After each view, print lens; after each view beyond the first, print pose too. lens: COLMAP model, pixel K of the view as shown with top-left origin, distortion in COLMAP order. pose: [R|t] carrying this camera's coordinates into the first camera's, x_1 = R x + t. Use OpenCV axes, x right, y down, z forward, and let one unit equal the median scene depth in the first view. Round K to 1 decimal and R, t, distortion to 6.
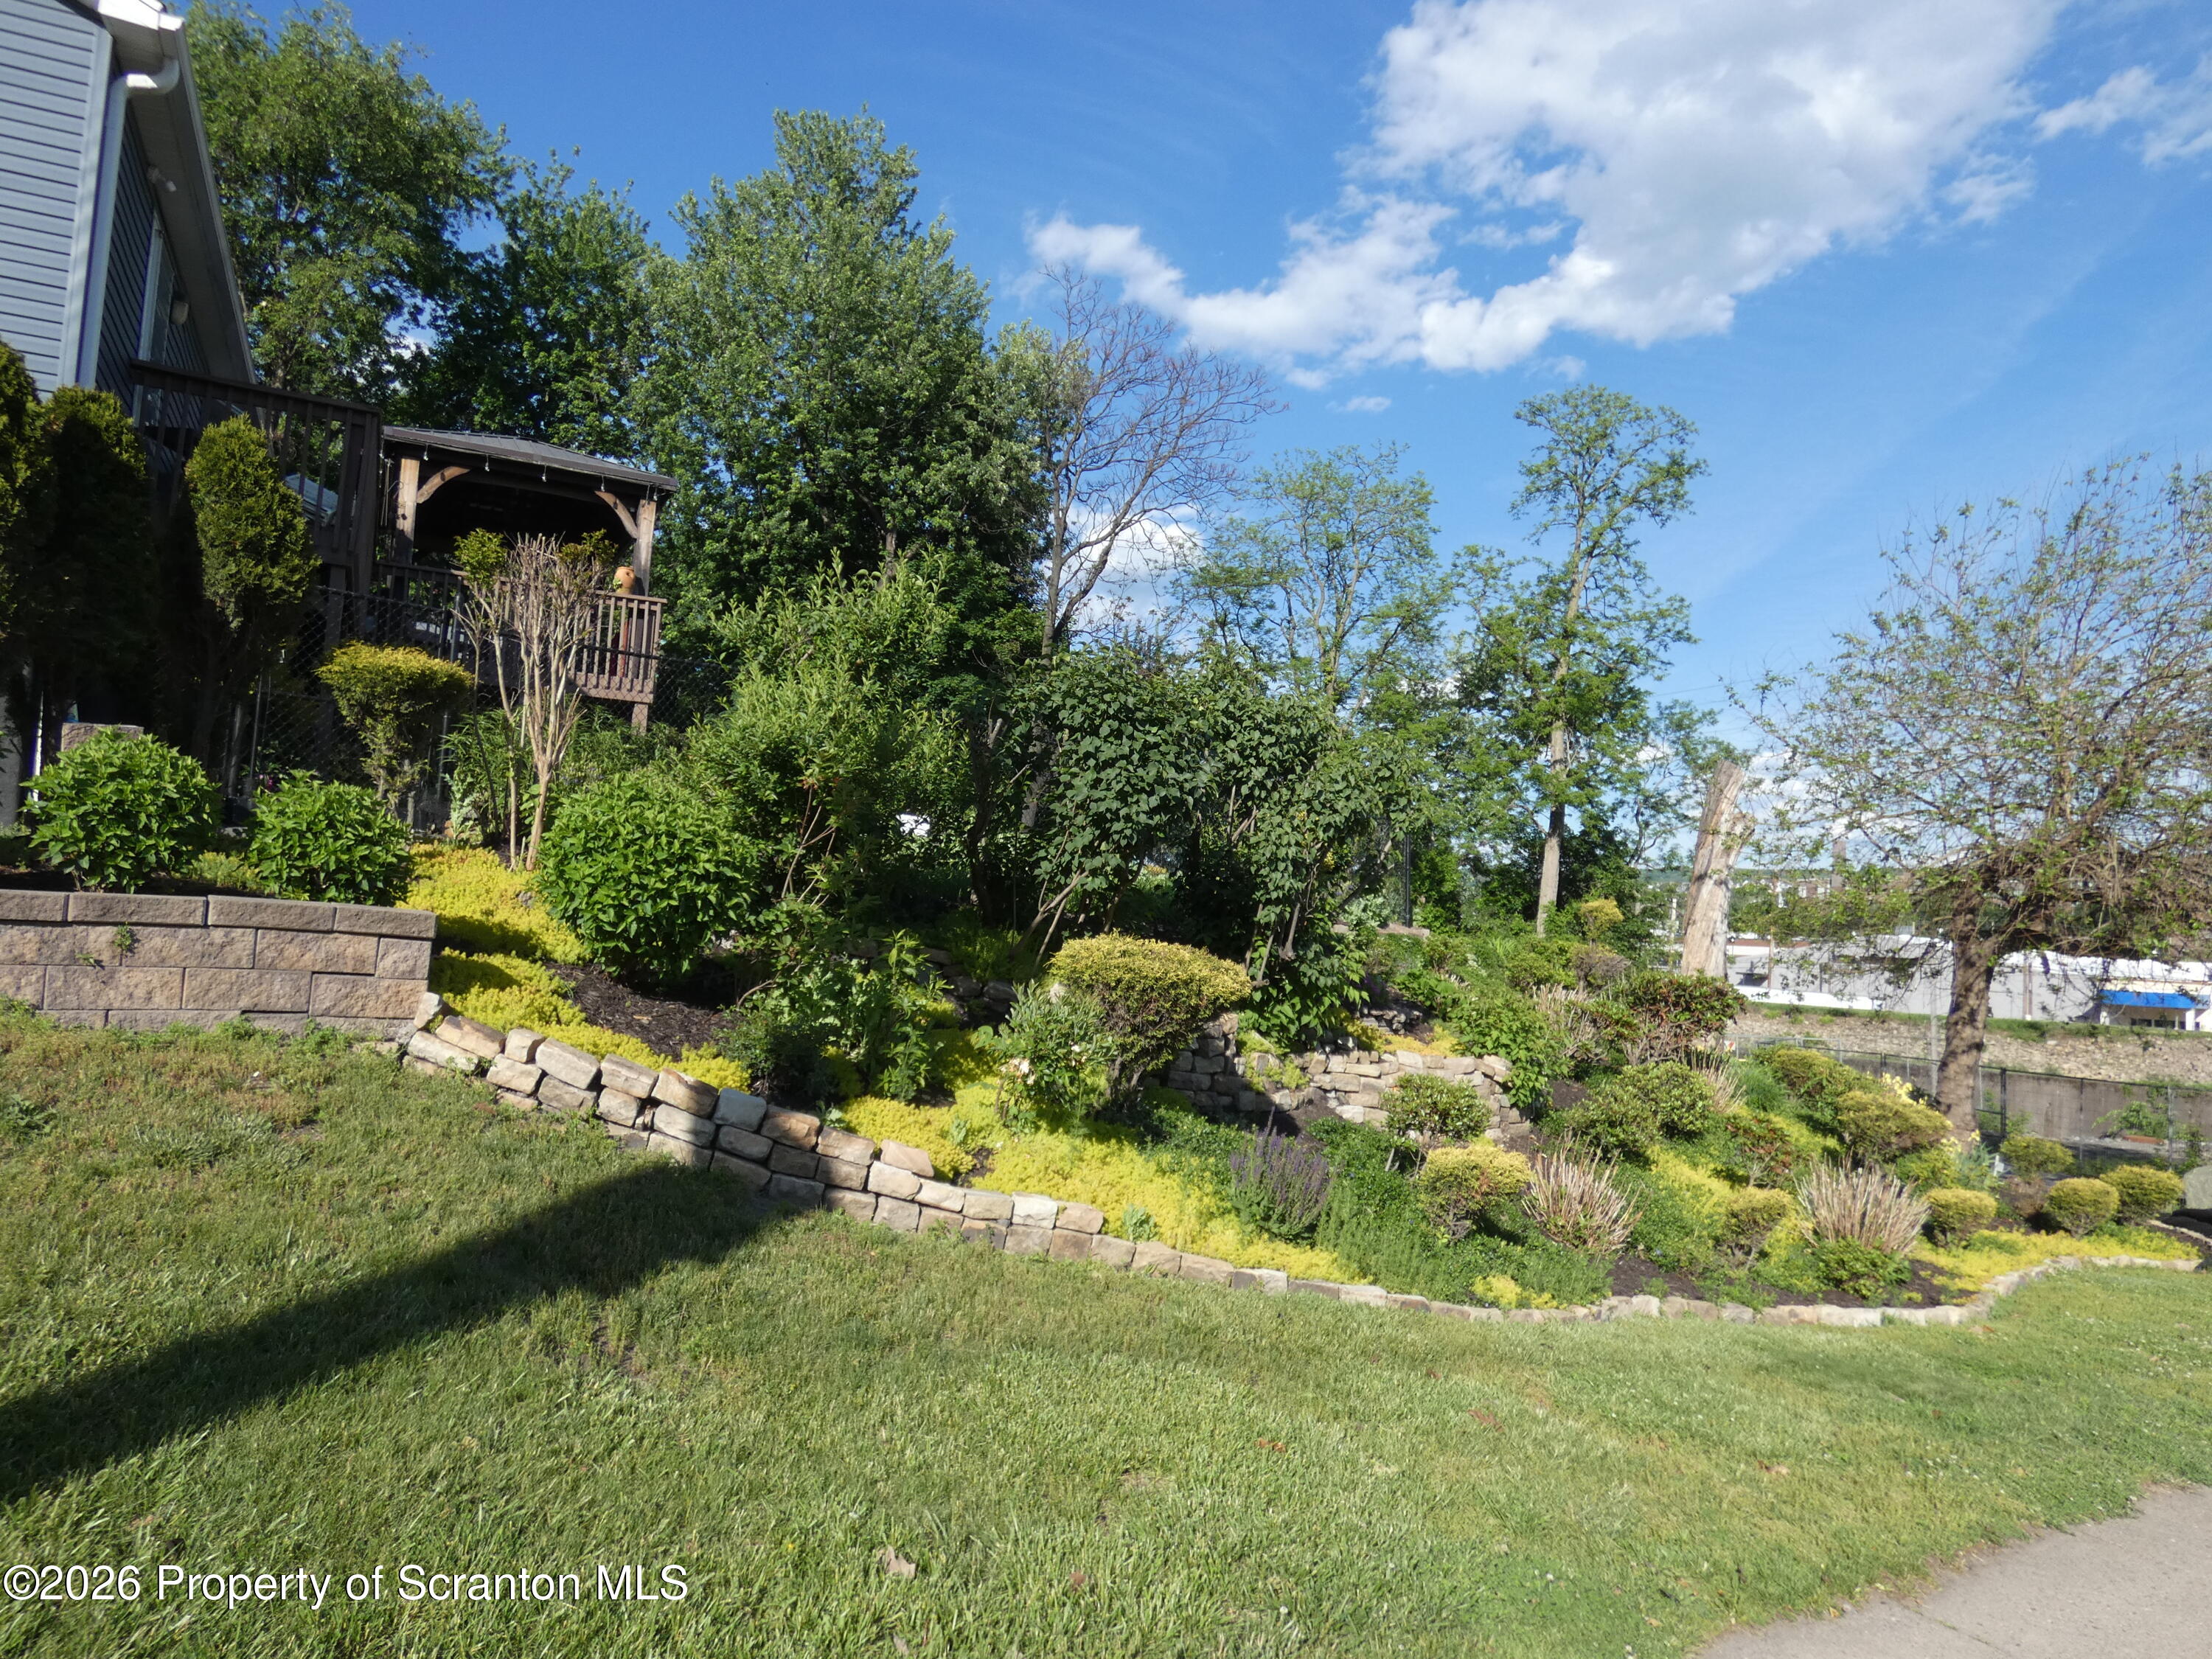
lens RADIAL K [[1449.2, 0, 1115.5], [0, 1449.2, 835.8], [0, 0, 1]] dist [-0.020552, 0.001564]
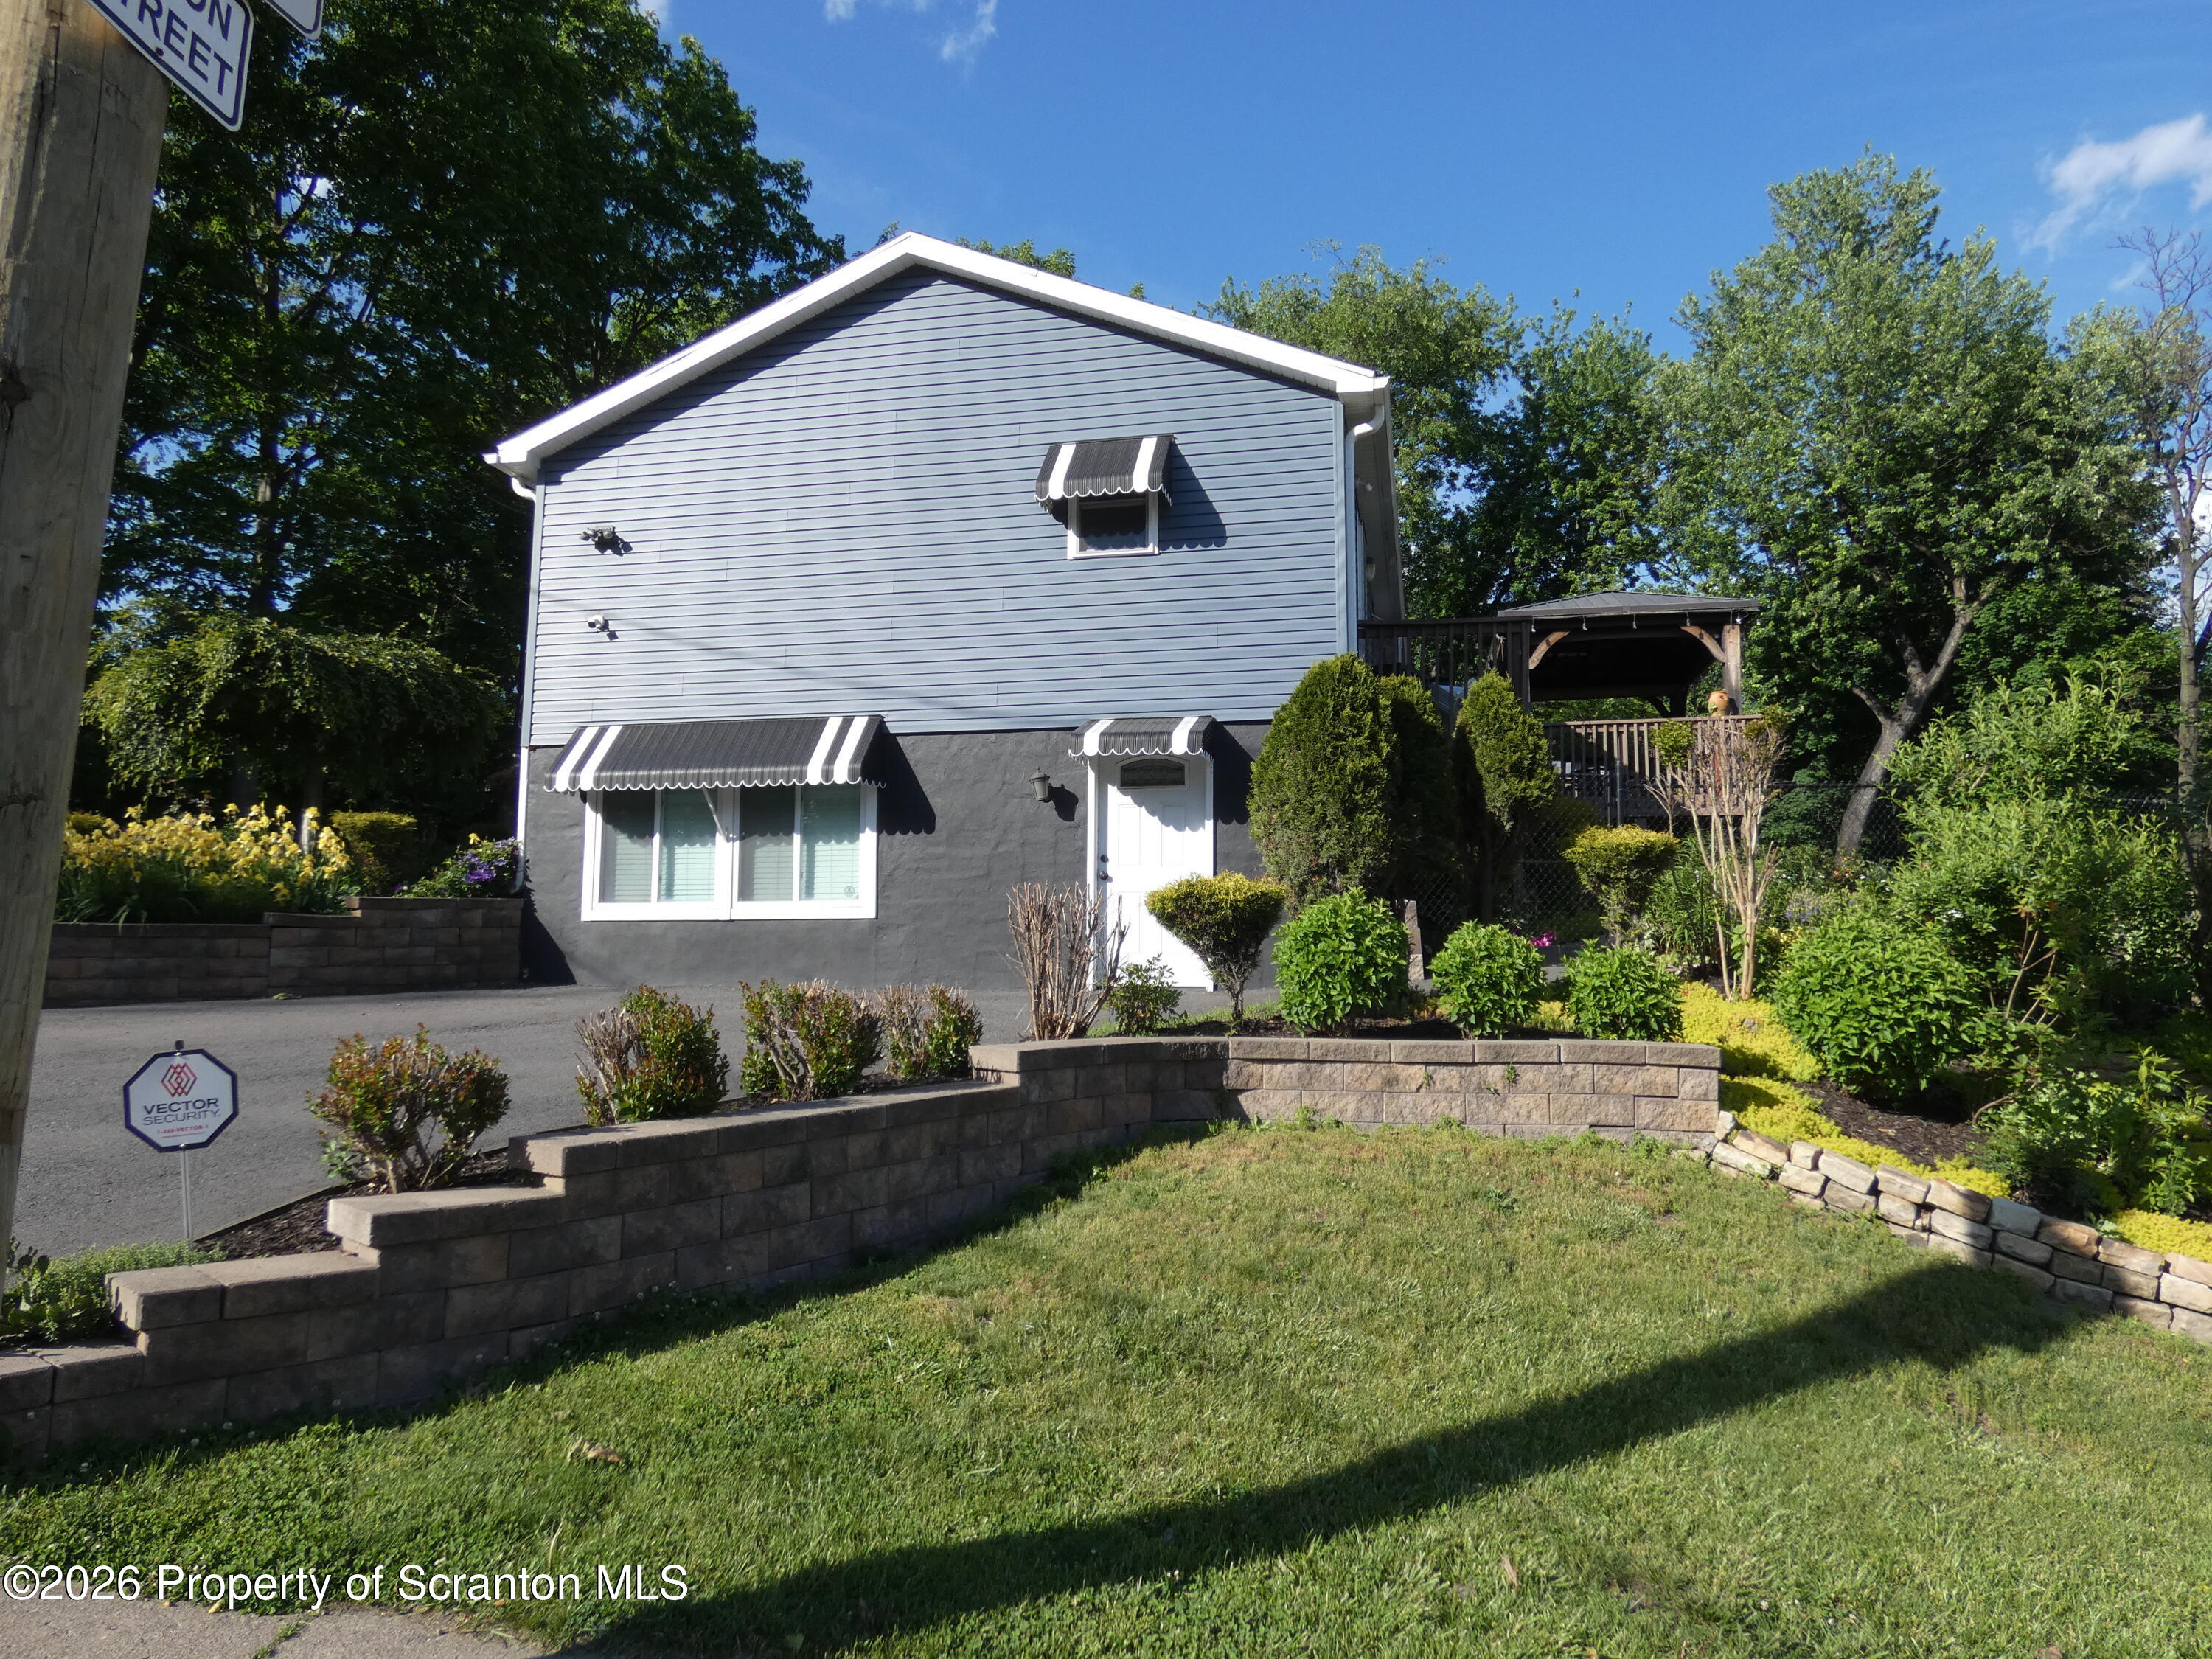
lens RADIAL K [[1449.2, 0, 1088.9], [0, 1449.2, 829.0], [0, 0, 1]] dist [-0.020552, 0.001564]
pose [[0.758660, -0.114808, -0.641291, -0.008272], [0.072655, 0.993119, -0.091842, -0.008678], [0.647423, 0.023083, 0.761782, -0.046604]]
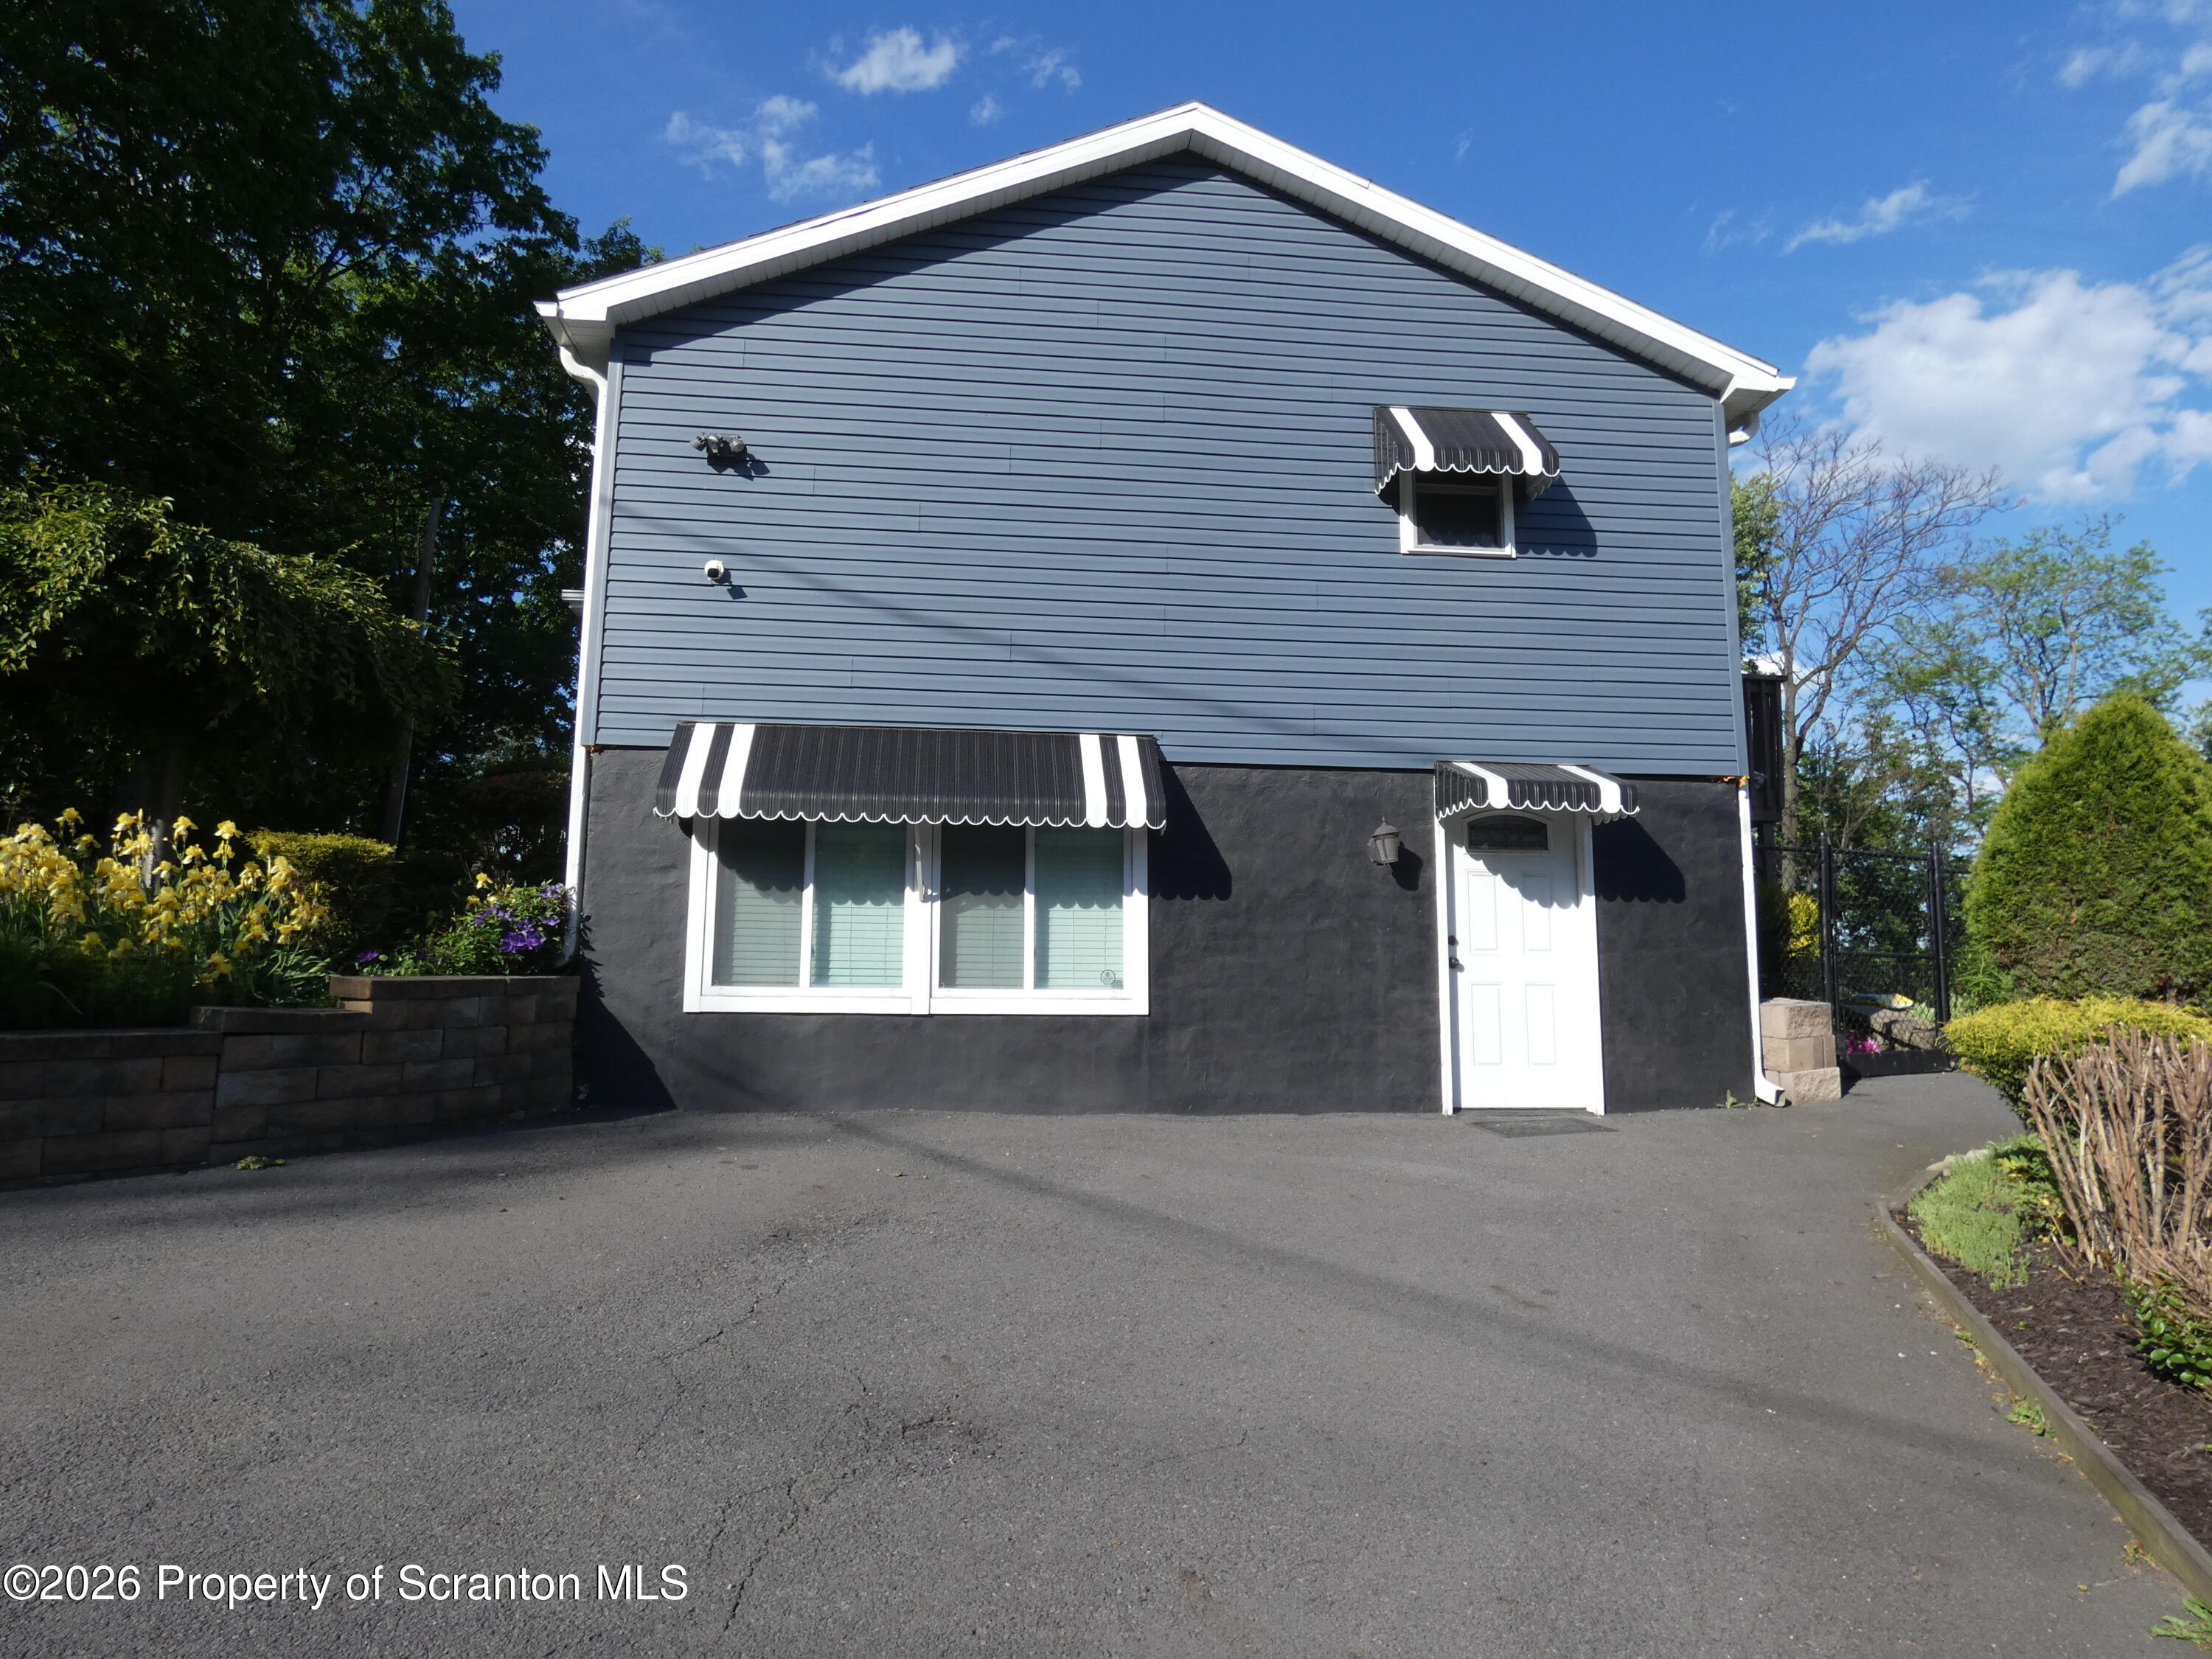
lens RADIAL K [[1324.8, 0, 1100.8], [0, 1324.8, 831.9], [0, 0, 1]] dist [-0.015006, 0.008188]
pose [[0.926900, -0.092862, -0.363638, -0.166124], [0.061012, 0.993300, -0.098141, -0.028945], [0.370315, 0.068781, 0.926356, -0.034998]]
